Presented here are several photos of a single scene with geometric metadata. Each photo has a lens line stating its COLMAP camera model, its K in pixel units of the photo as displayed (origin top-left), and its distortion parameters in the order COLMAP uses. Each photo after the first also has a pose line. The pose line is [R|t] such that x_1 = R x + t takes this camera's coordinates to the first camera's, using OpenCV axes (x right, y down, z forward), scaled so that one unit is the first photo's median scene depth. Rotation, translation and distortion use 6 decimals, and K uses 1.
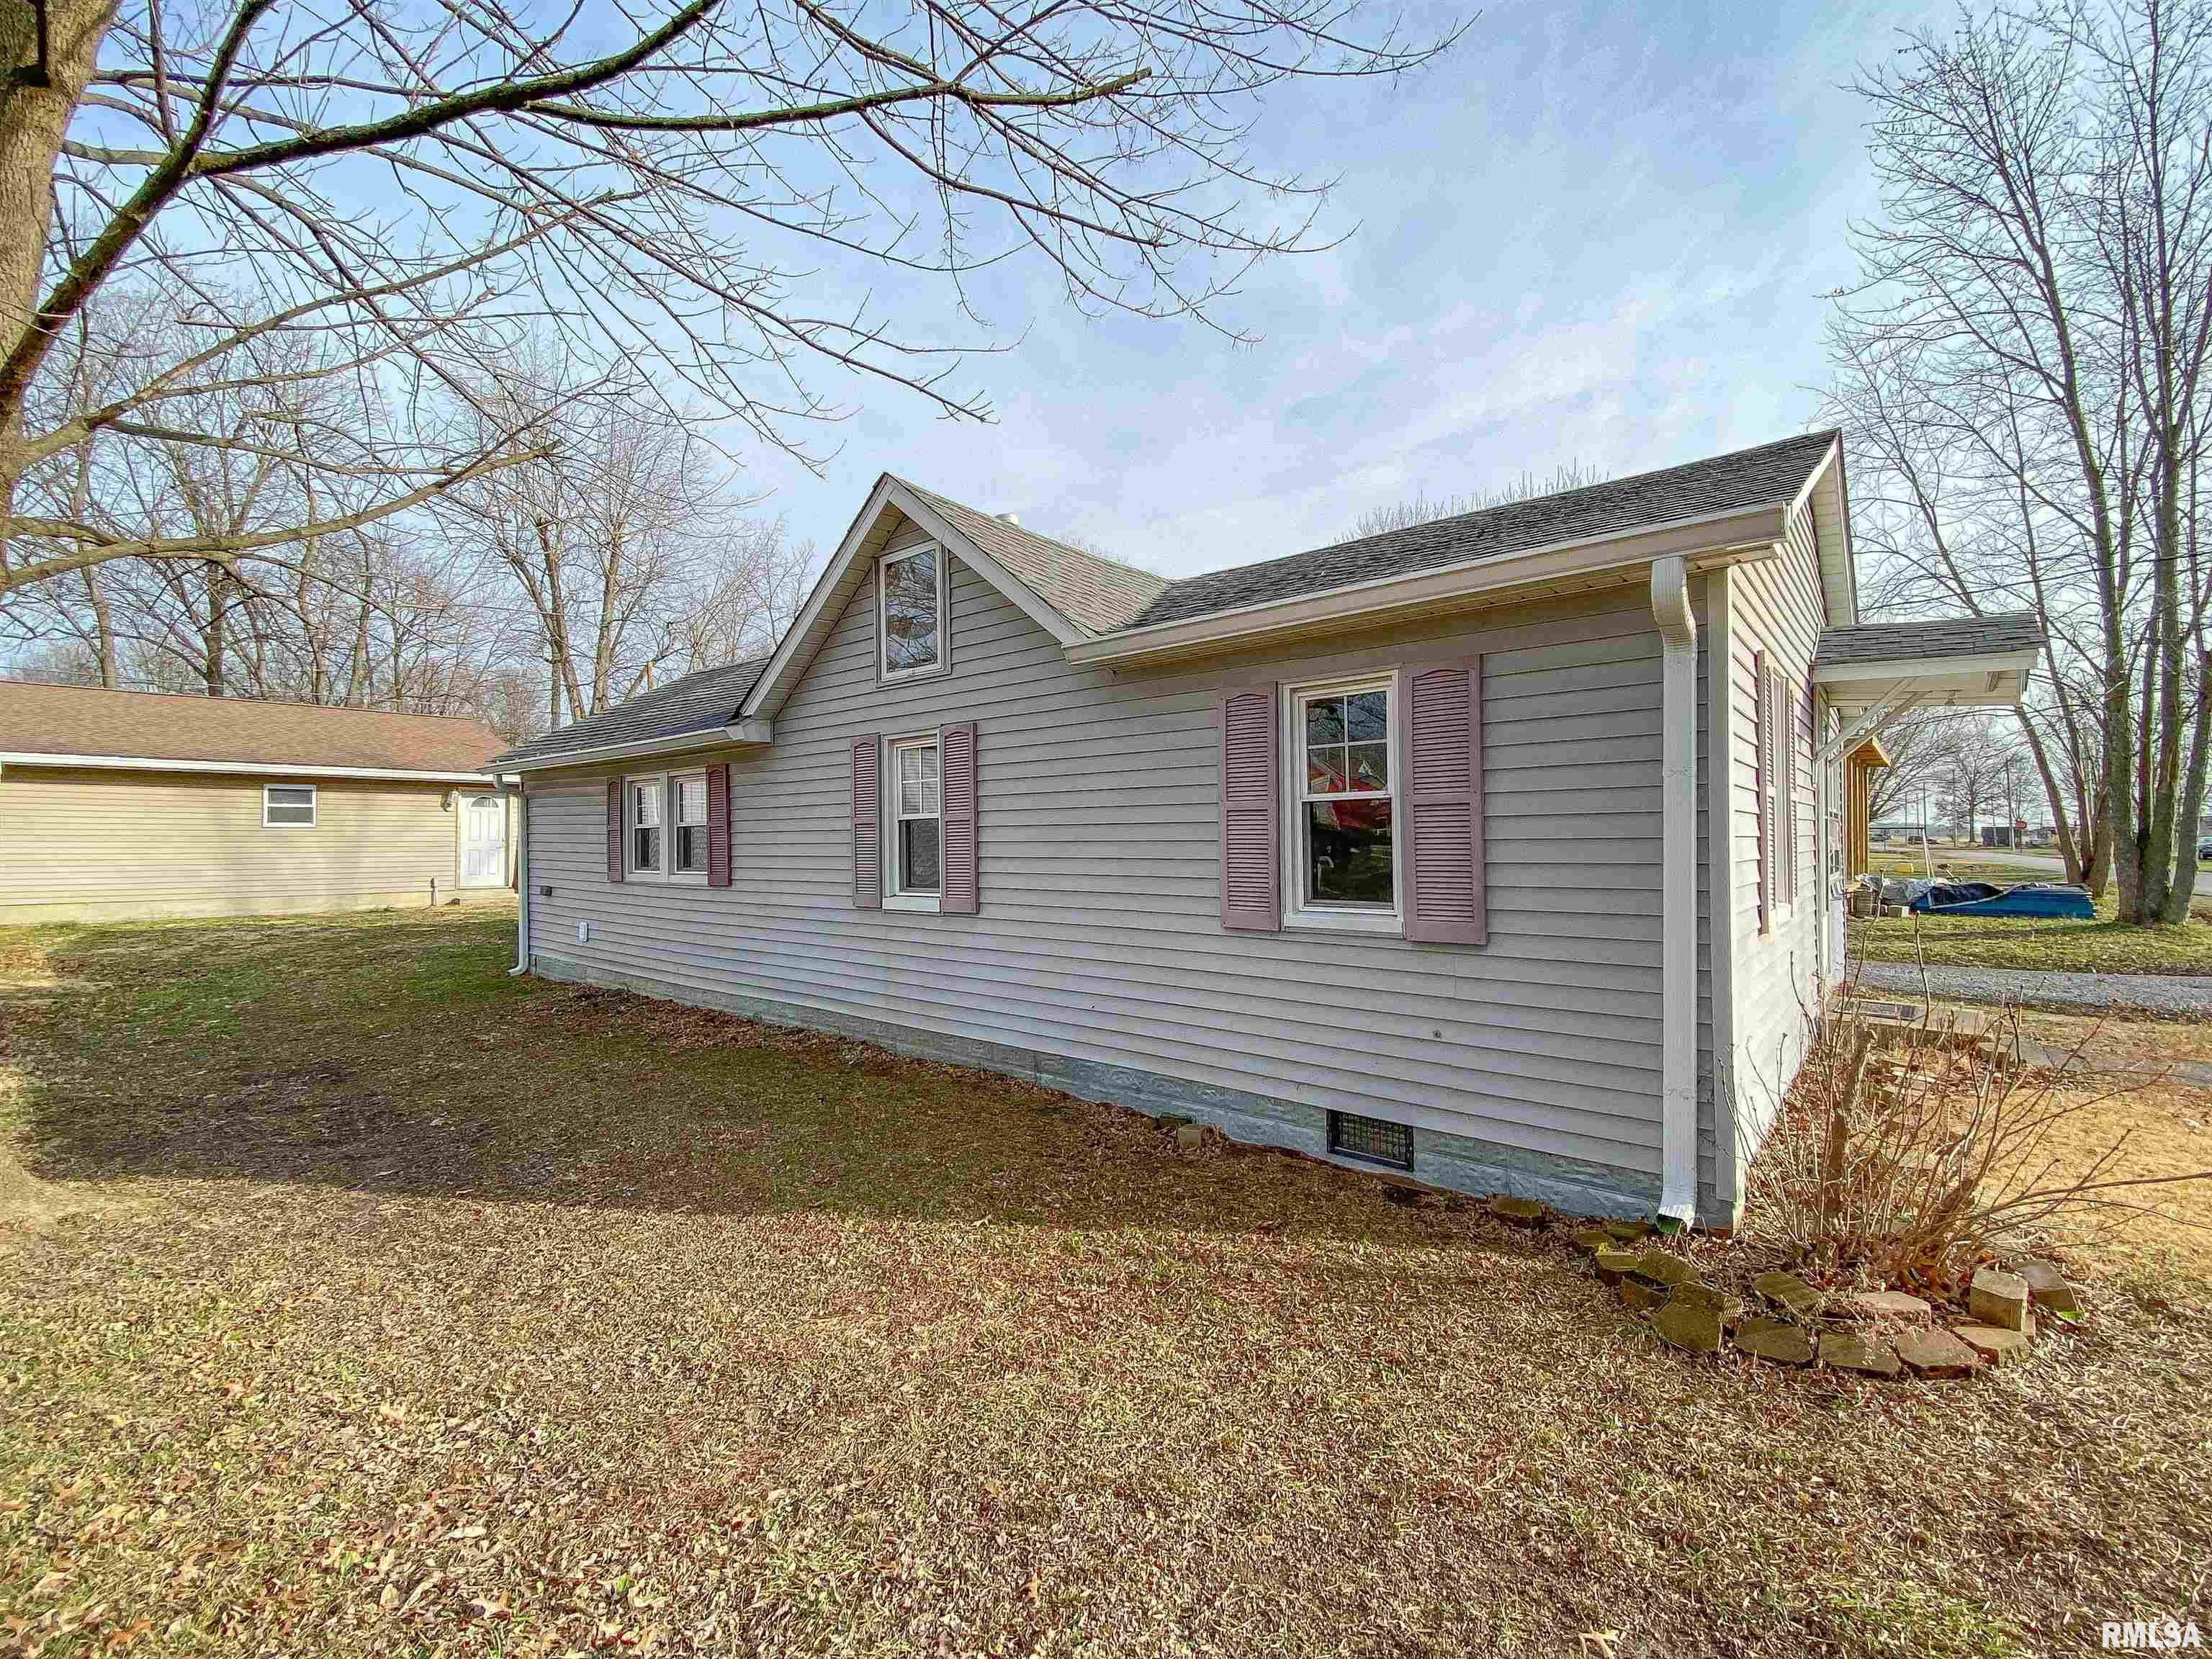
lens RADIAL K [[993.4, 0, 1106.0], [0, 993.4, 829.5], [0, 0, 1]] dist [-0.002464, -0.000337]
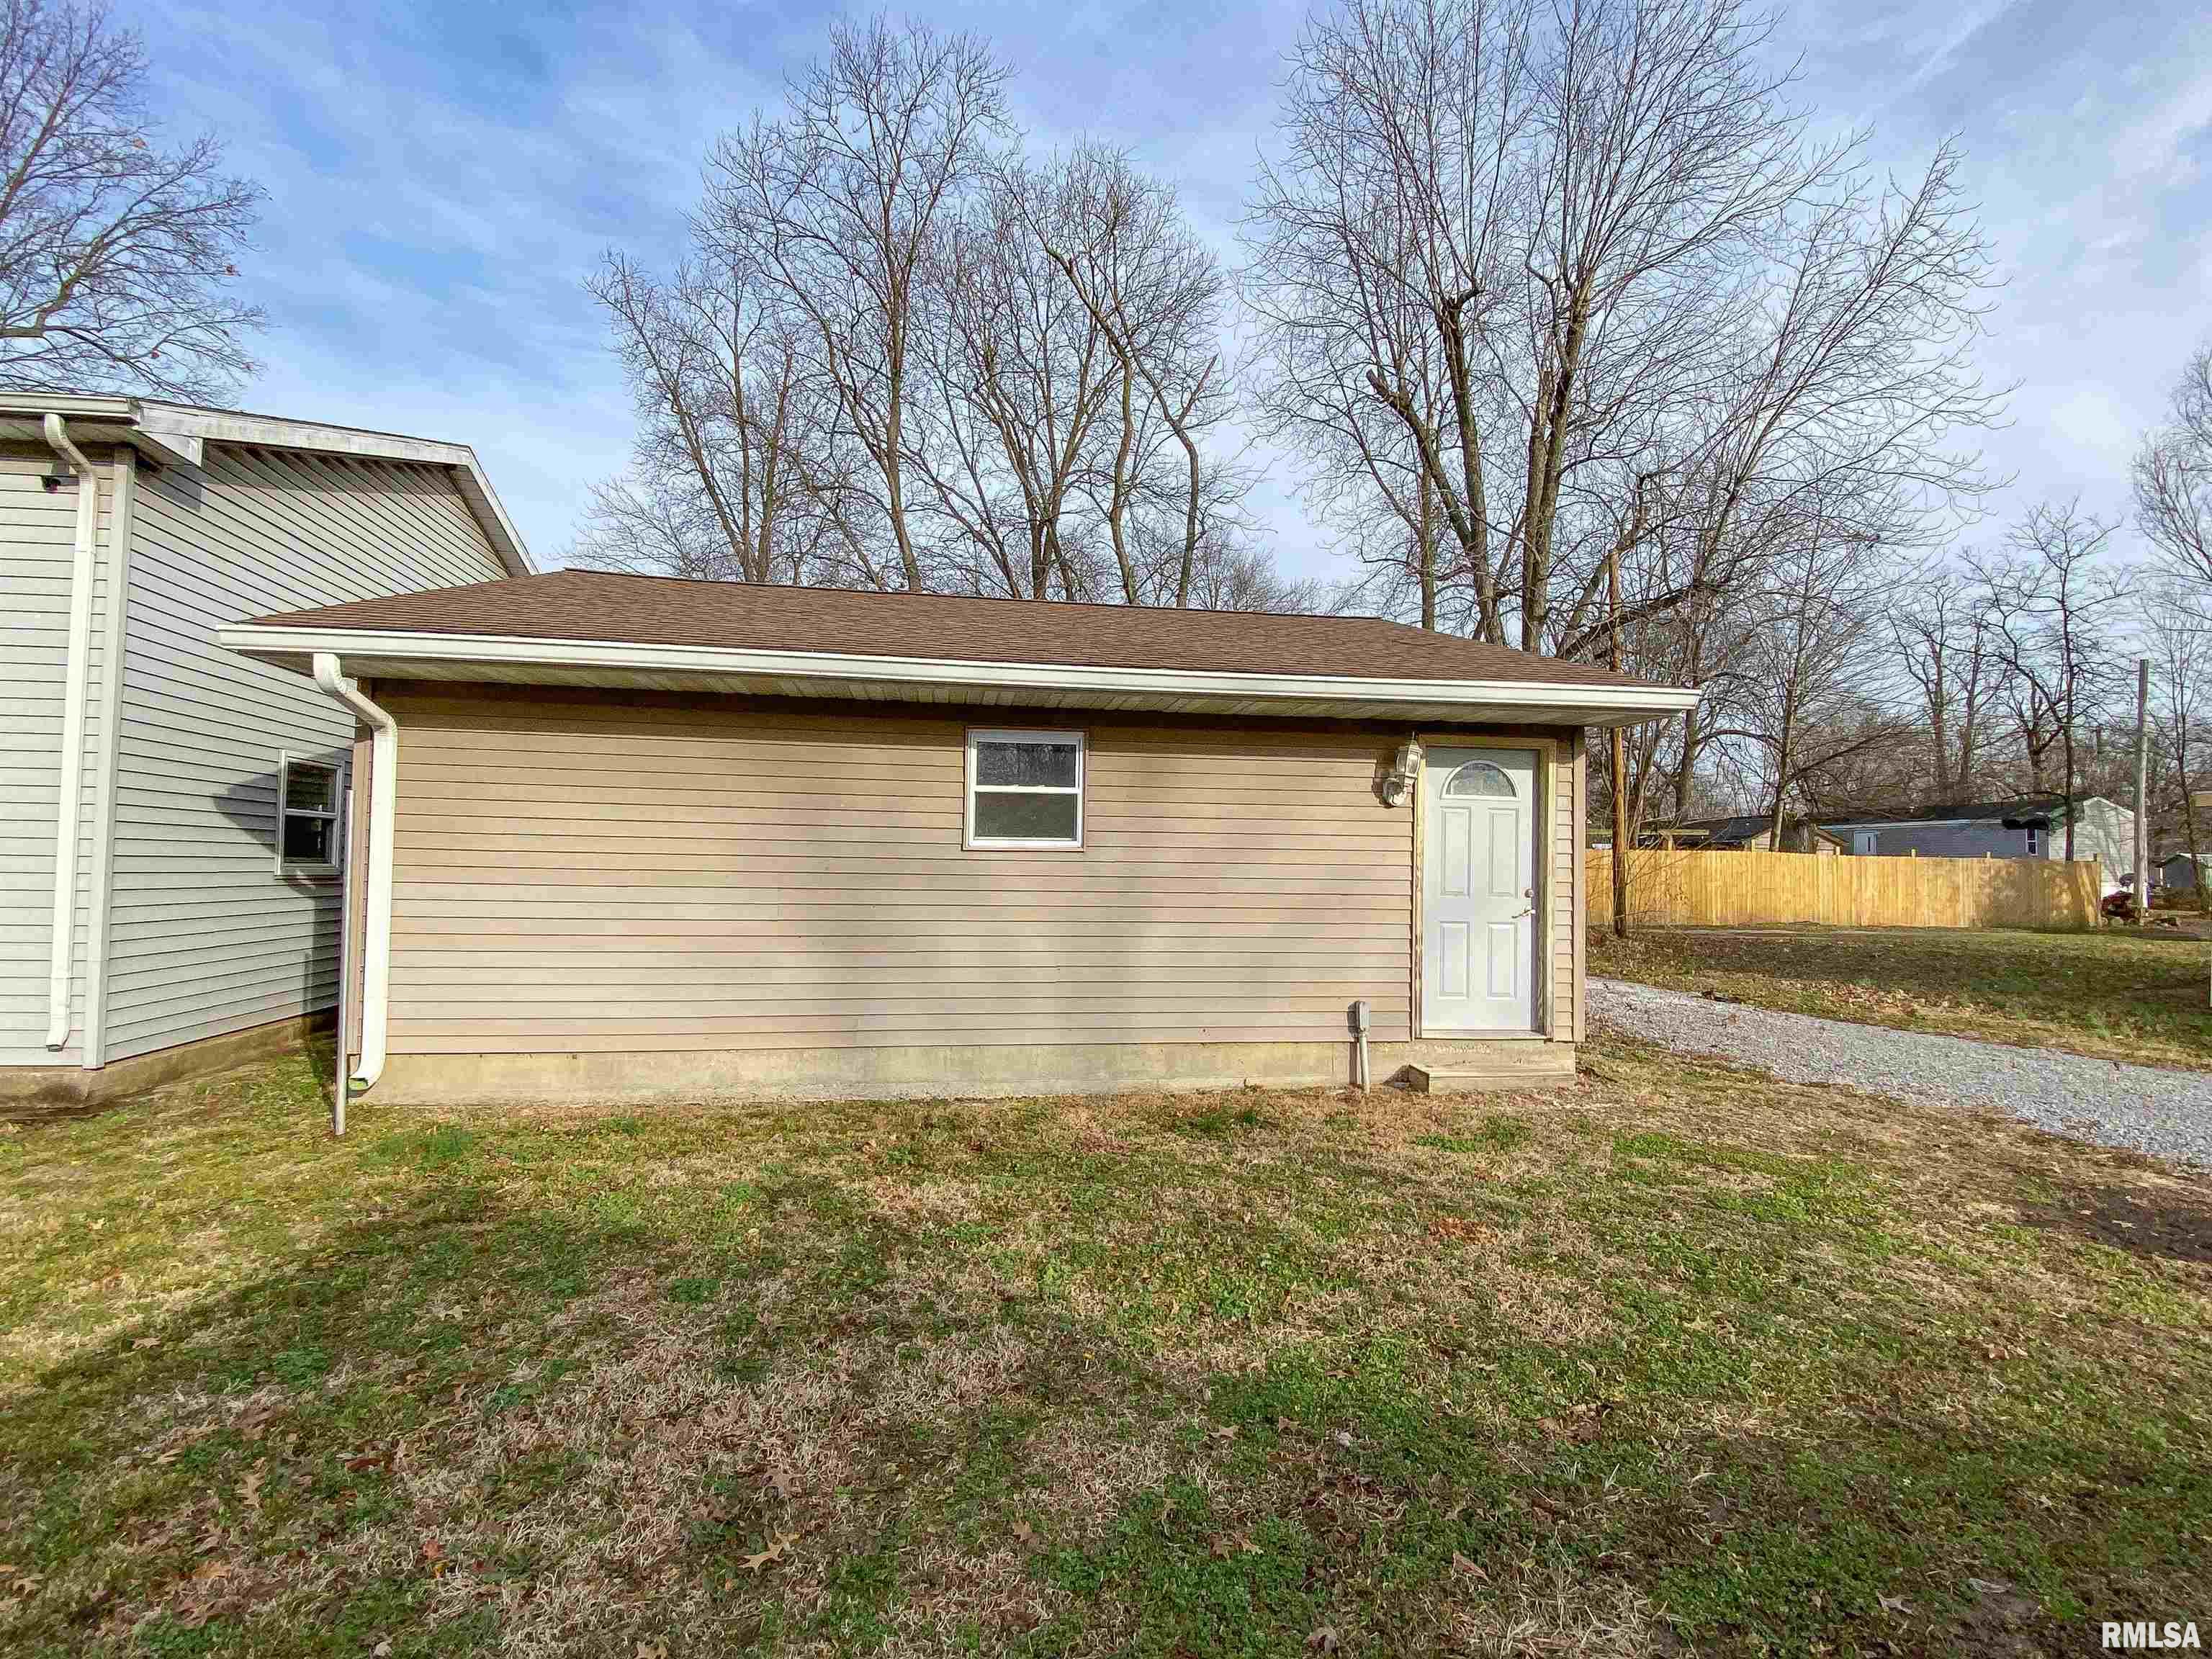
lens RADIAL K [[1043.2, 0, 1106.0], [0, 1043.2, 829.5], [0, 0, 1]] dist [-0.001903, -0.000523]
pose [[0.758079, -0.005891, -0.652136, -0.562736], [-0.012430, 0.999647, -0.023480, -0.001279], [0.652044, 0.025906, 0.757738, 0.744402]]
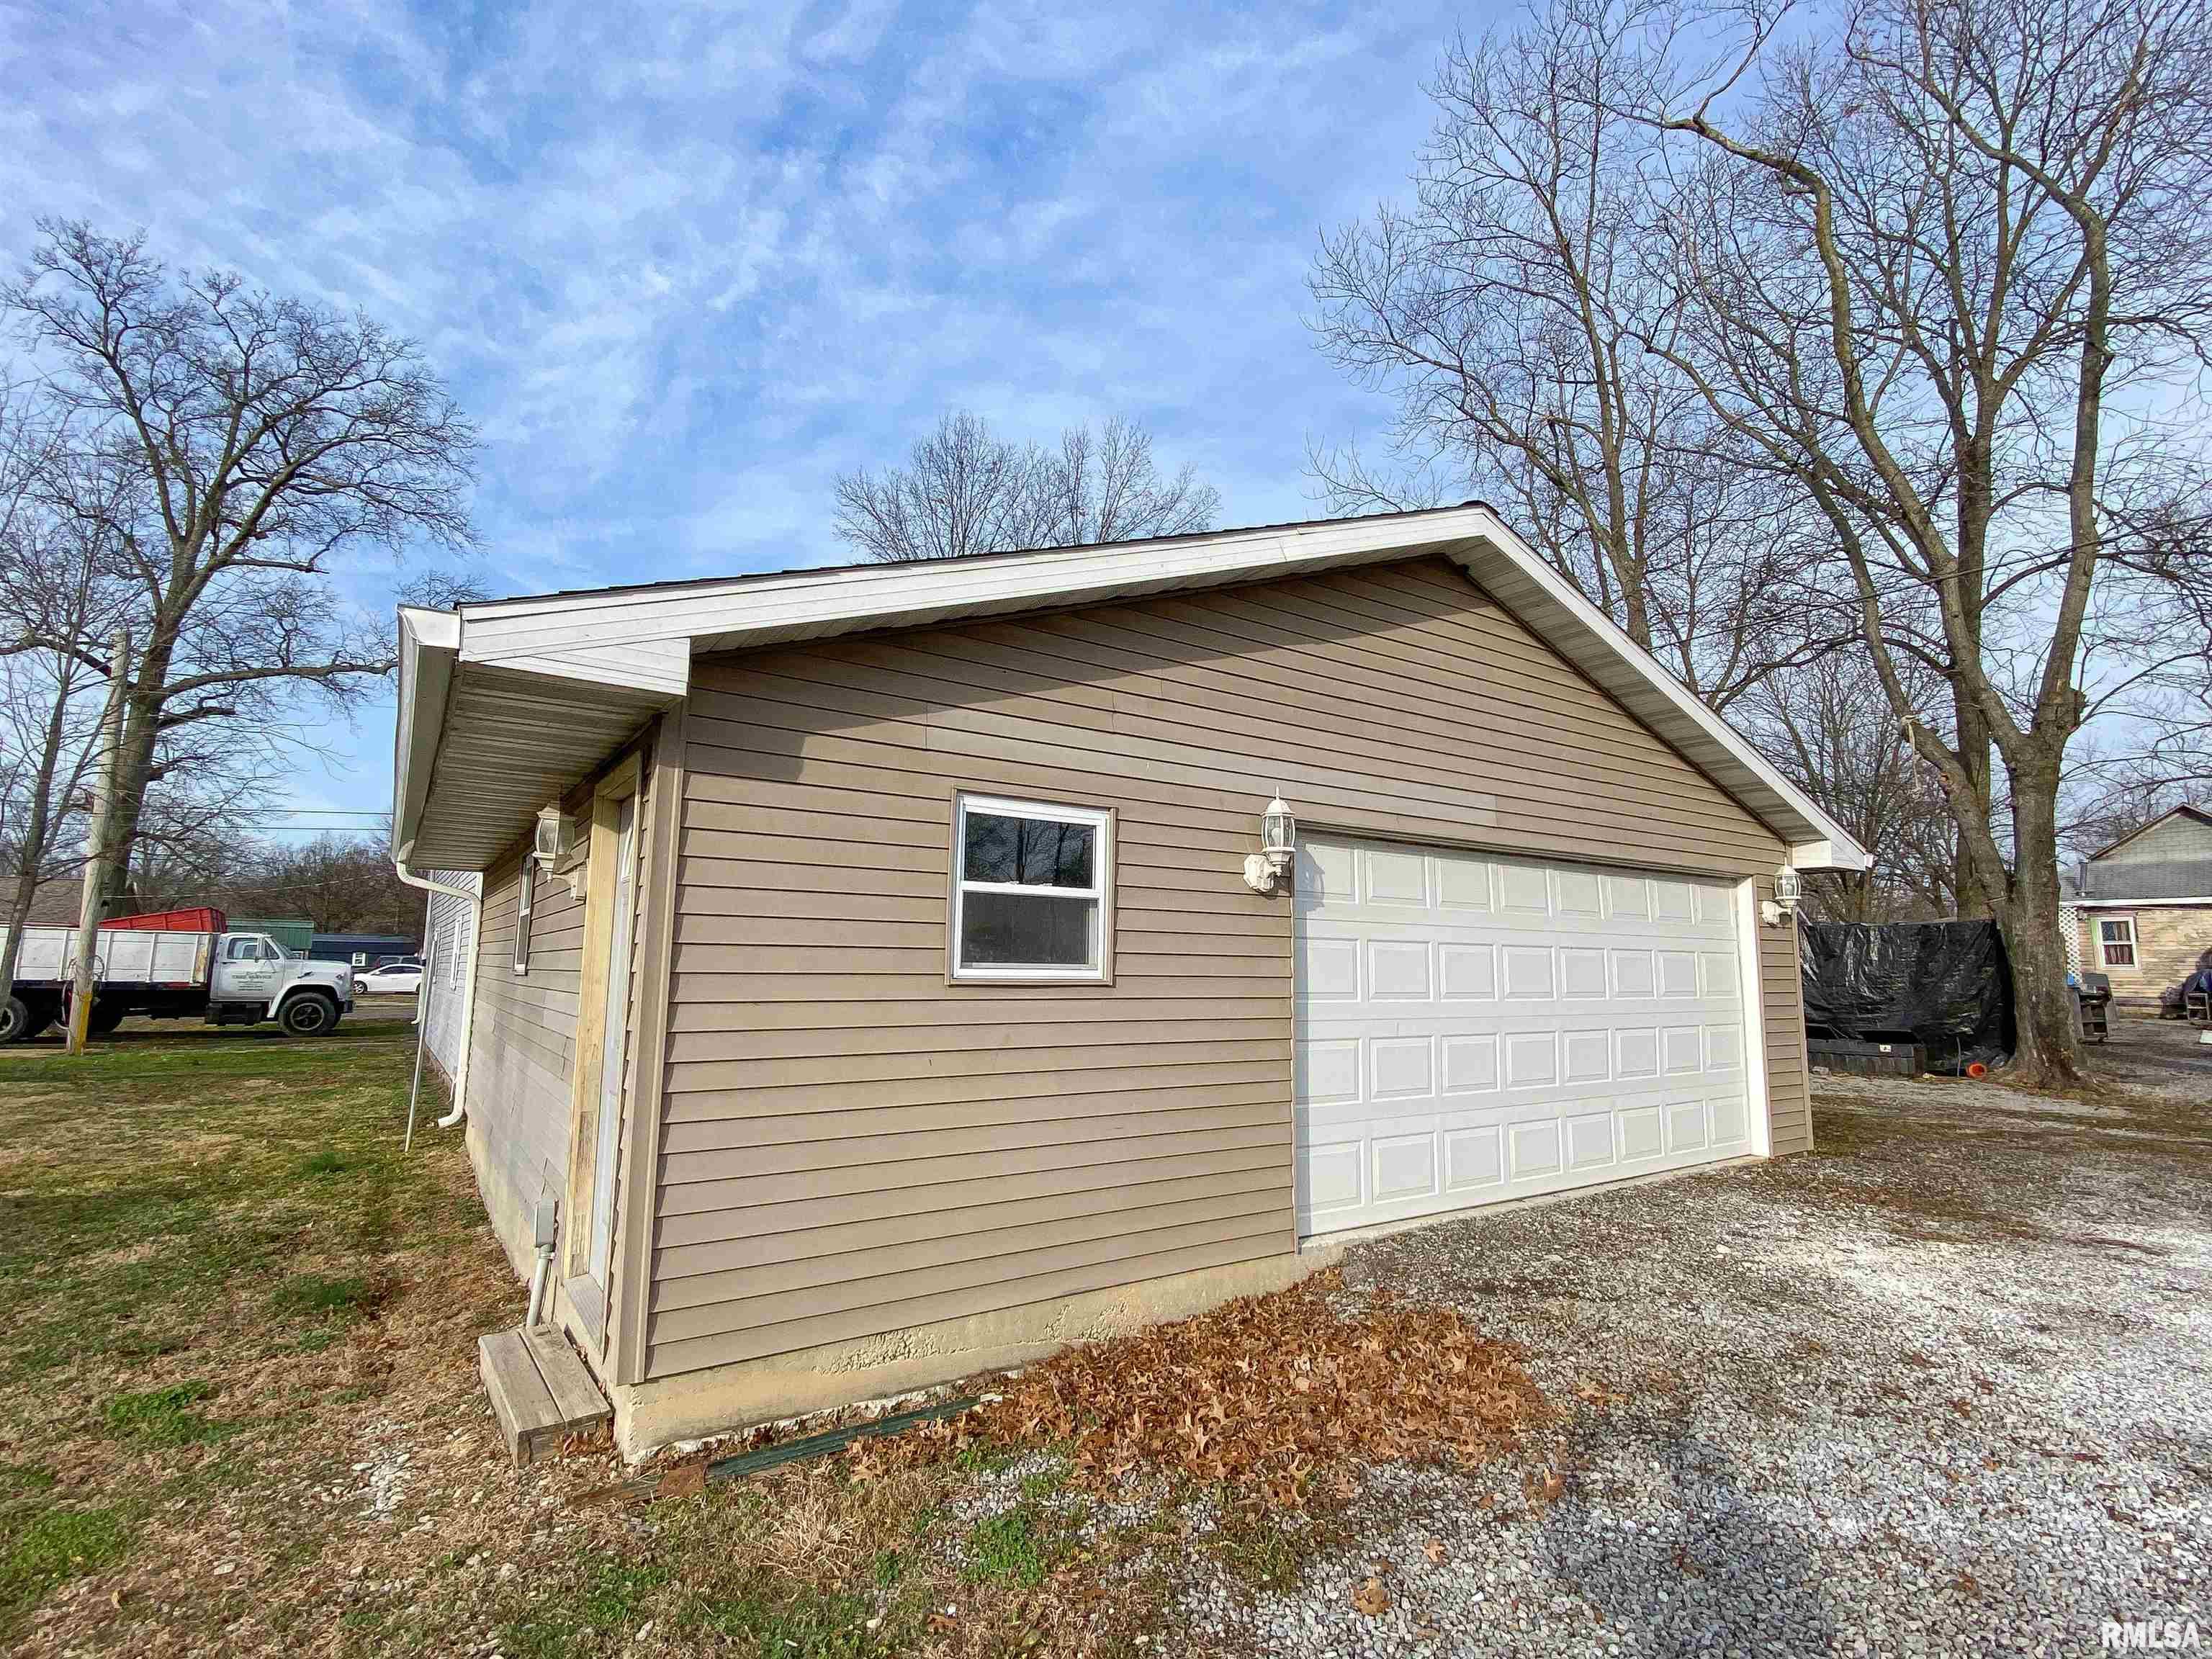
lens RADIAL K [[1043.2, 0, 1106.0], [0, 1043.2, 829.5], [0, 0, 1]] dist [-0.001903, -0.000523]
pose [[-0.239564, -0.139995, -0.960734, -0.550160], [-0.004065, 0.989685, -0.143200, -0.001954], [0.970872, -0.030400, -0.237662, 1.325907]]
